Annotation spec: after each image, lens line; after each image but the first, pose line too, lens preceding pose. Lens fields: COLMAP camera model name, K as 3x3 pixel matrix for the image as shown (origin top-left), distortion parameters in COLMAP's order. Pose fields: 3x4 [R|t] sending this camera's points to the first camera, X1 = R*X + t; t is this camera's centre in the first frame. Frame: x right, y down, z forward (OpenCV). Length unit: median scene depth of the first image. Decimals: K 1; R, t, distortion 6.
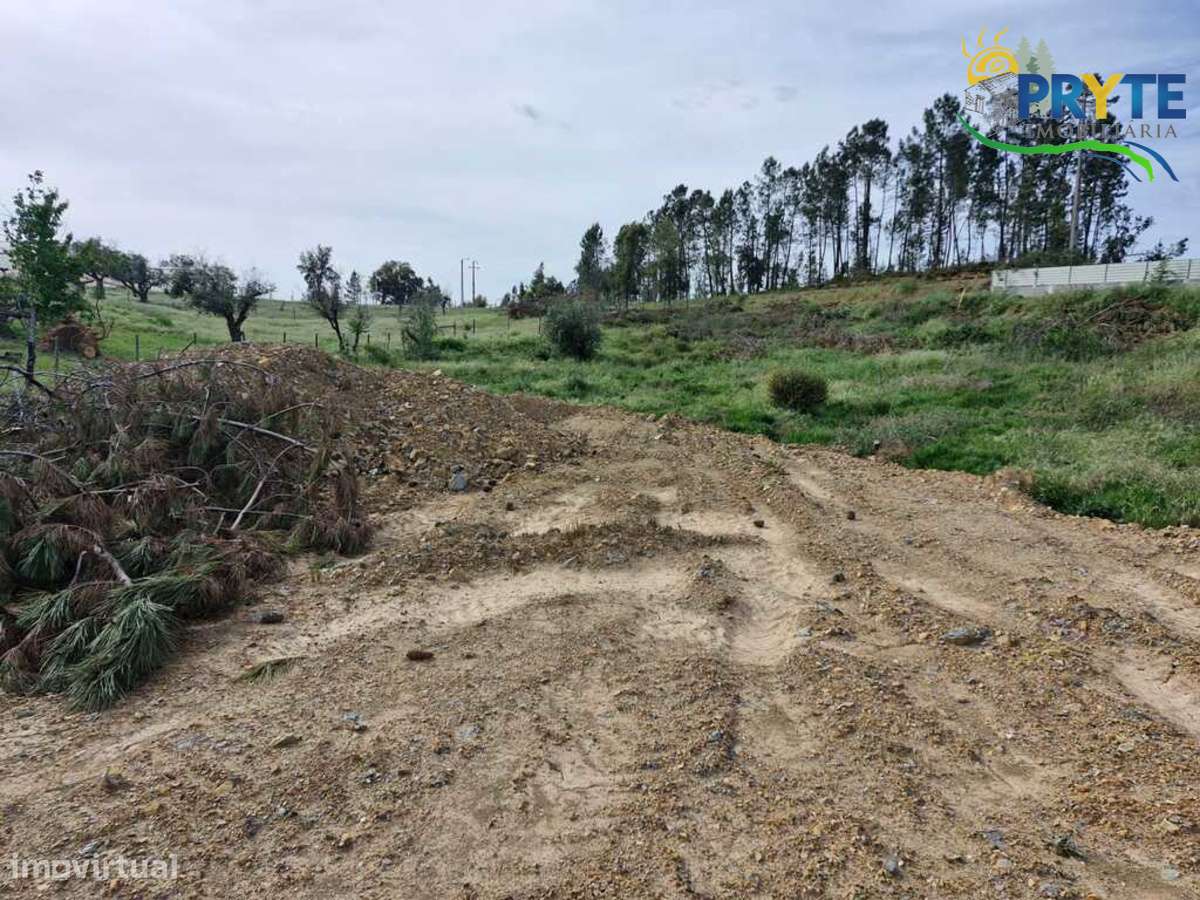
lens RADIAL K [[877.6, 0, 600.0], [0, 877.6, 450.0], [0, 0, 1]] dist [0.066021, -0.060981]
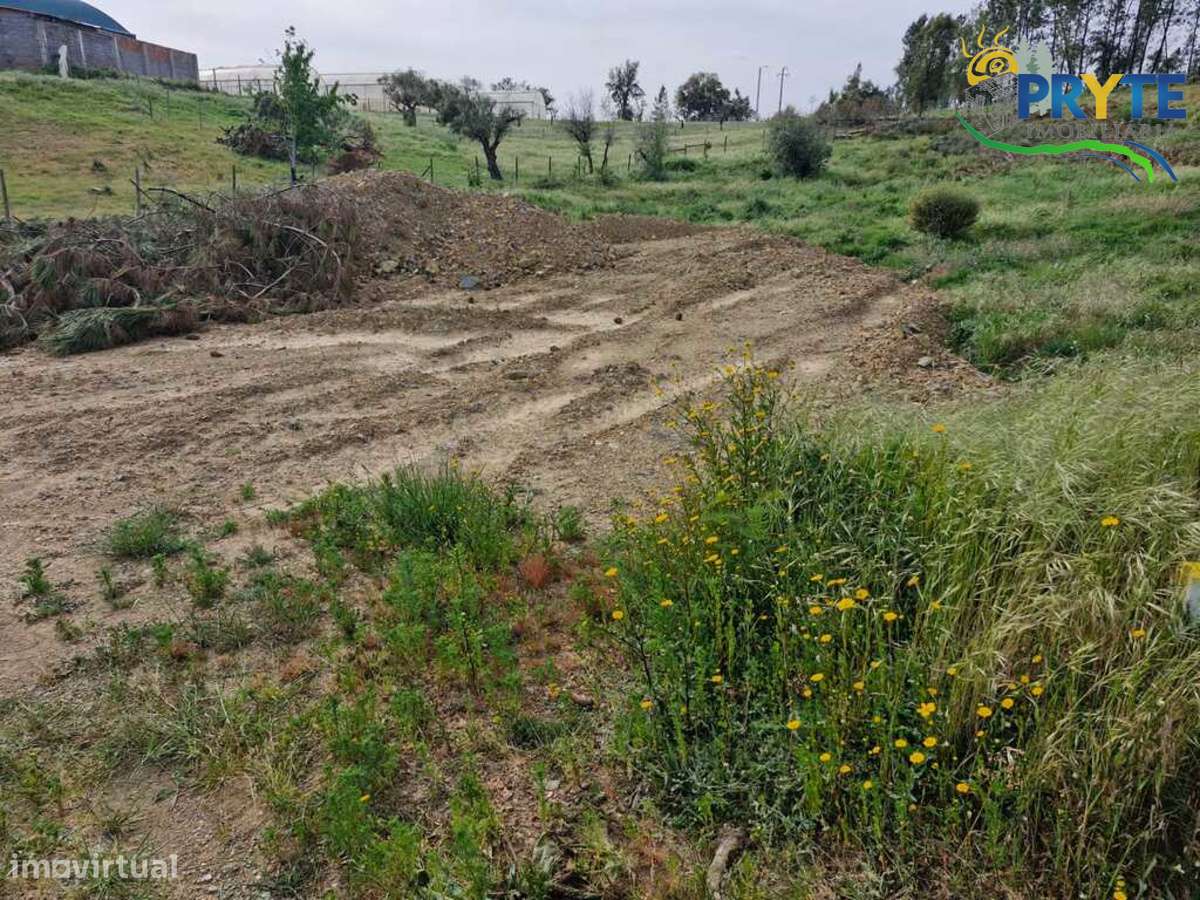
lens RADIAL K [[913.2, 0, 600.0], [0, 913.2, 450.0], [0, 0, 1]] dist [0.075507, -0.075285]
pose [[0.918897, 0.107733, -0.379503, 0.480458], [-0.035640, 0.980726, 0.192110, 0.010120], [0.392885, -0.163003, 0.905025, -0.161170]]
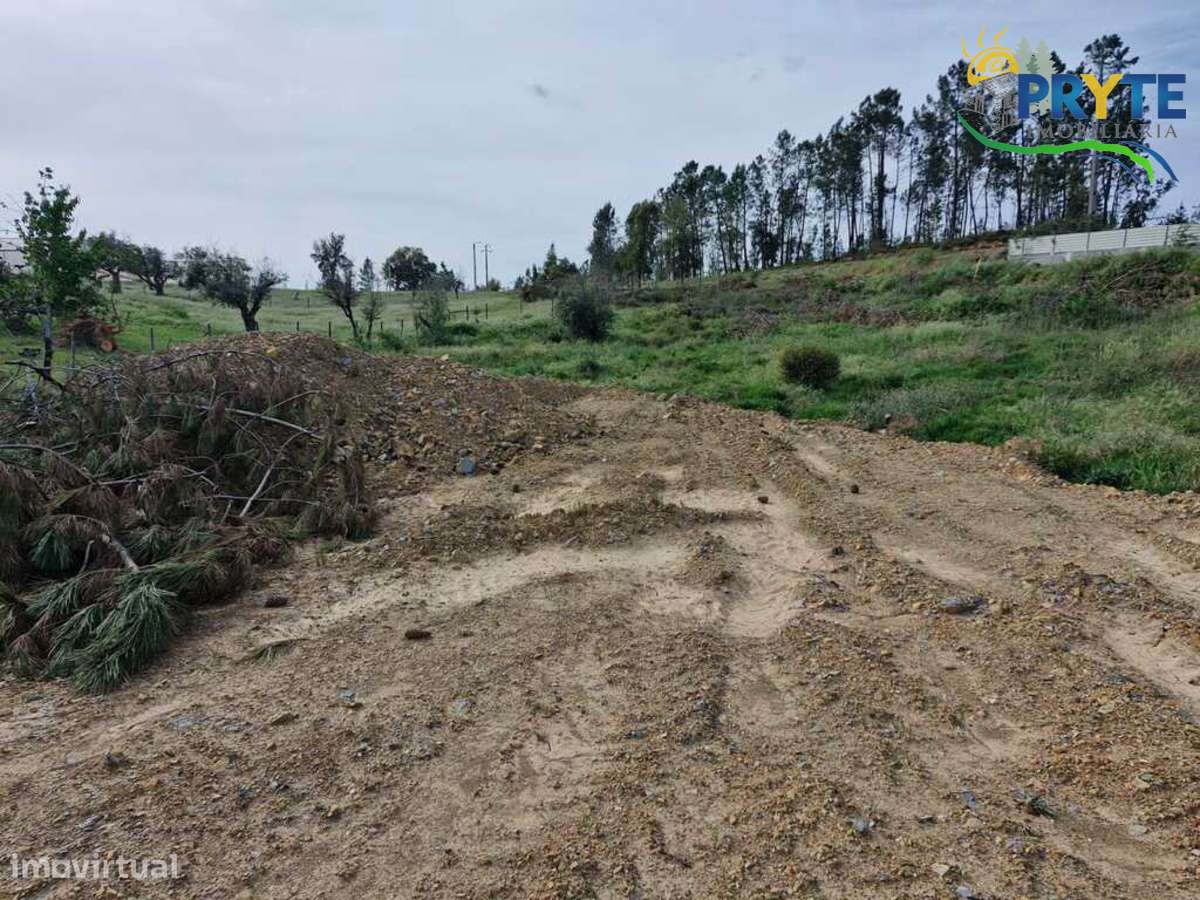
lens RADIAL K [[878.2, 0, 602.5], [0, 878.2, 447.8], [0, 0, 1]] dist [0.068981, -0.067558]
pose [[0.999510, -0.024265, -0.019789, 0.013371], [0.024634, 0.999523, 0.018627, 0.001084], [0.019328, -0.019105, 0.999631, -0.005083]]
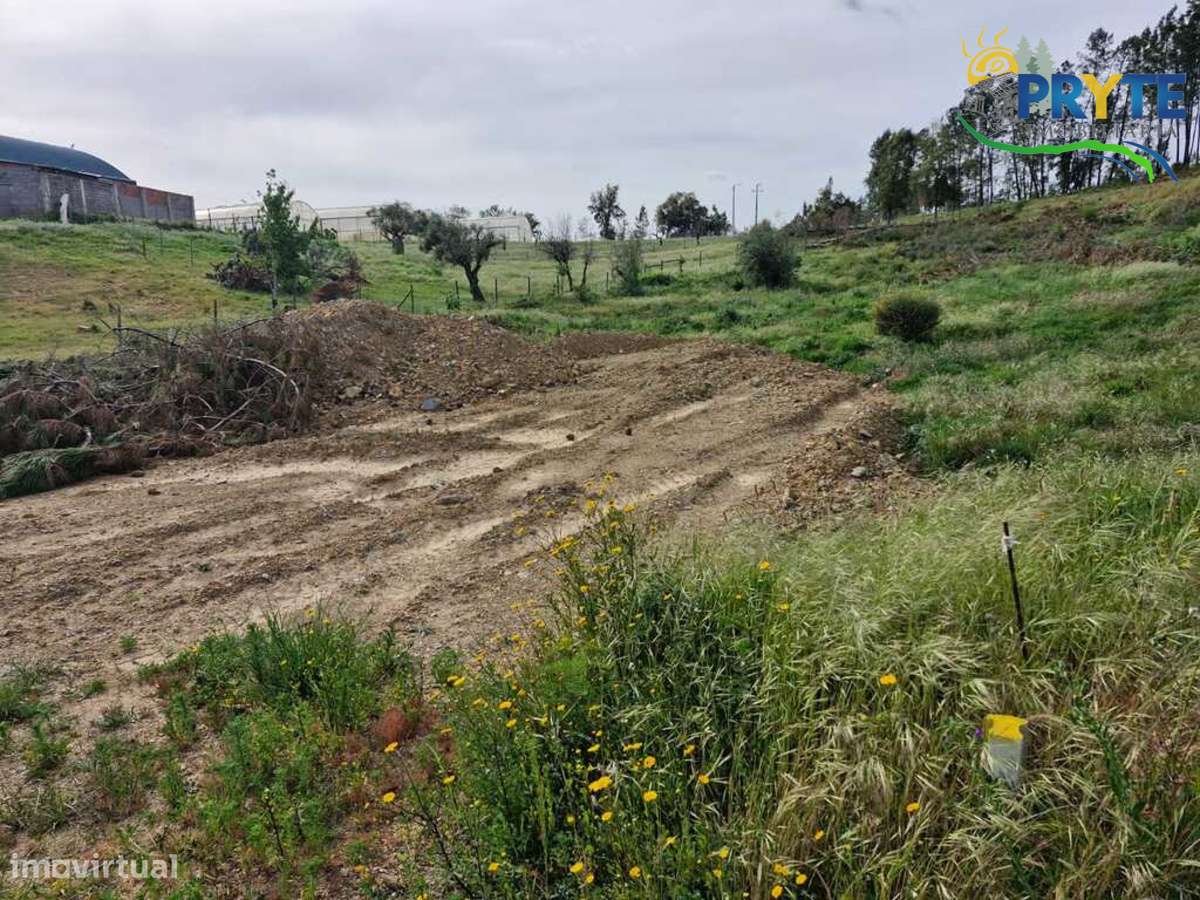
lens RADIAL K [[910.2, 0, 593.8], [0, 910.2, 443.9], [0, 0, 1]] dist [0.107122, -0.136080]
pose [[0.917535, 0.022821, -0.396999, 0.522380], [0.005636, 0.997505, 0.070366, 0.000066], [0.397614, -0.066801, 0.915118, -0.133096]]
